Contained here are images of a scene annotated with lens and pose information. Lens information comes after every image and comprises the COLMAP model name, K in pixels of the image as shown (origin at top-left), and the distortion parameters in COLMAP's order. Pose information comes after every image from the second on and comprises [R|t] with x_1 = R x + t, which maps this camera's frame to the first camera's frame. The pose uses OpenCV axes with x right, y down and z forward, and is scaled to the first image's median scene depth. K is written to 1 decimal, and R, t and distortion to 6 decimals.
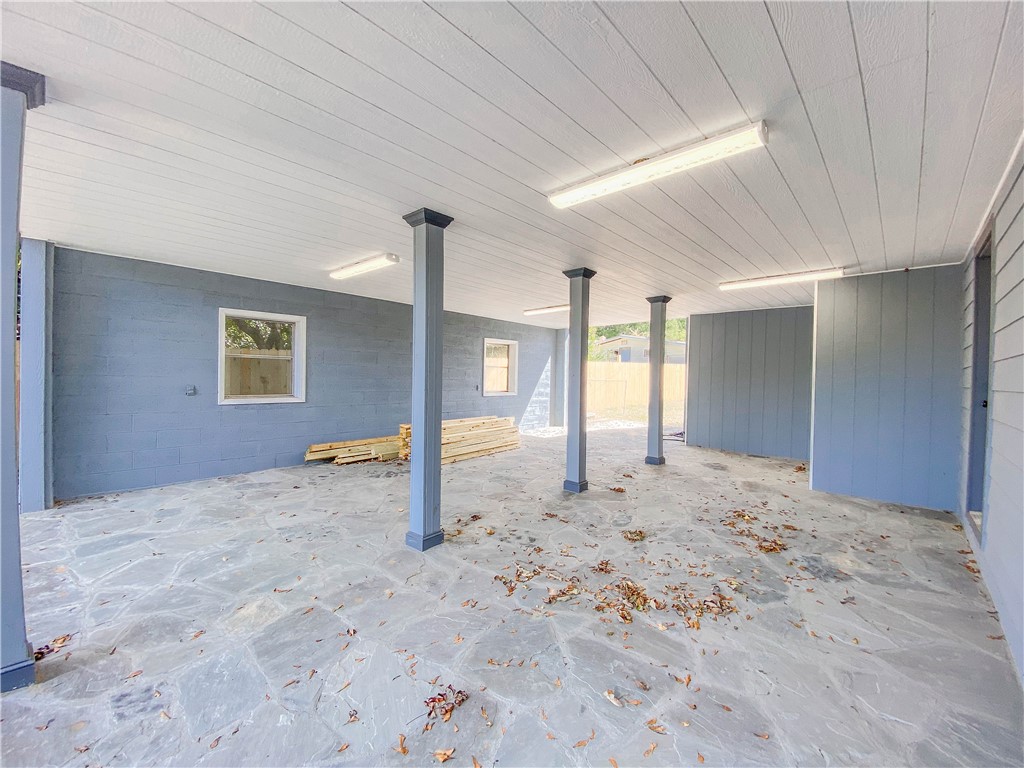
lens RADIAL K [[414.9, 0, 510.6], [0, 414.9, 380.9], [0, 0, 1]] dist [-0.003176, -0.005413]
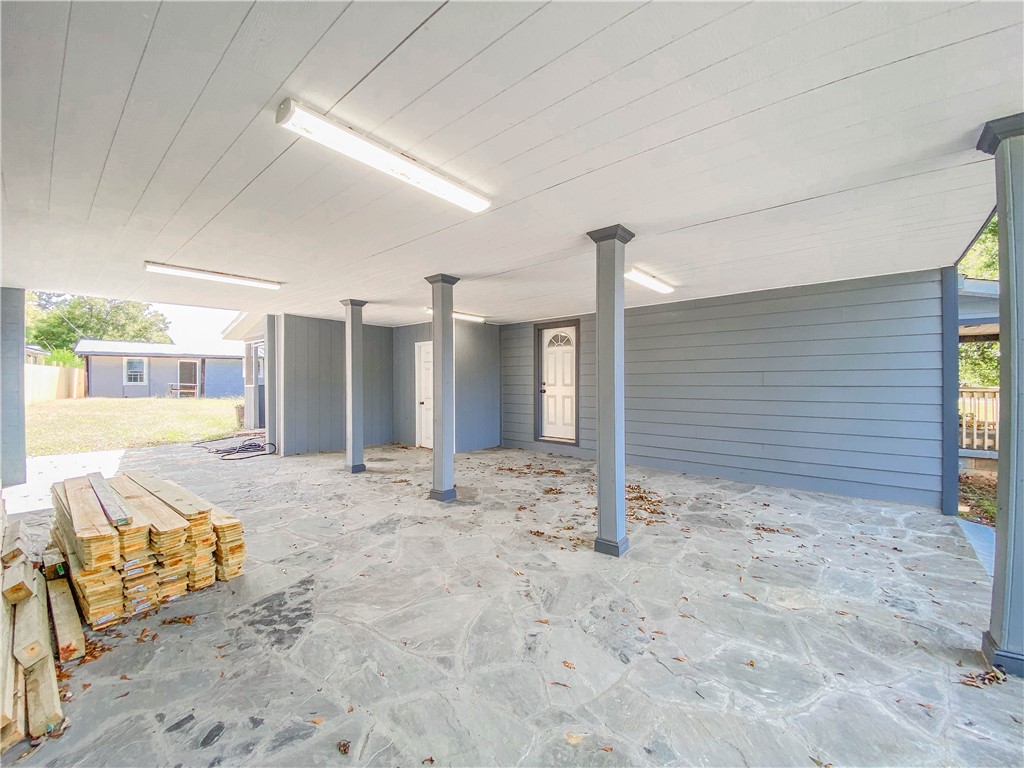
lens RADIAL K [[414.9, 0, 511.2], [0, 414.9, 381.3], [0, 0, 1]] dist [-0.003176, -0.005413]
pose [[-0.026346, -0.026121, 0.999312, -1.539578], [0.019319, 0.999459, 0.026634, -0.072902], [-0.999466, 0.020008, -0.025827, 1.599496]]
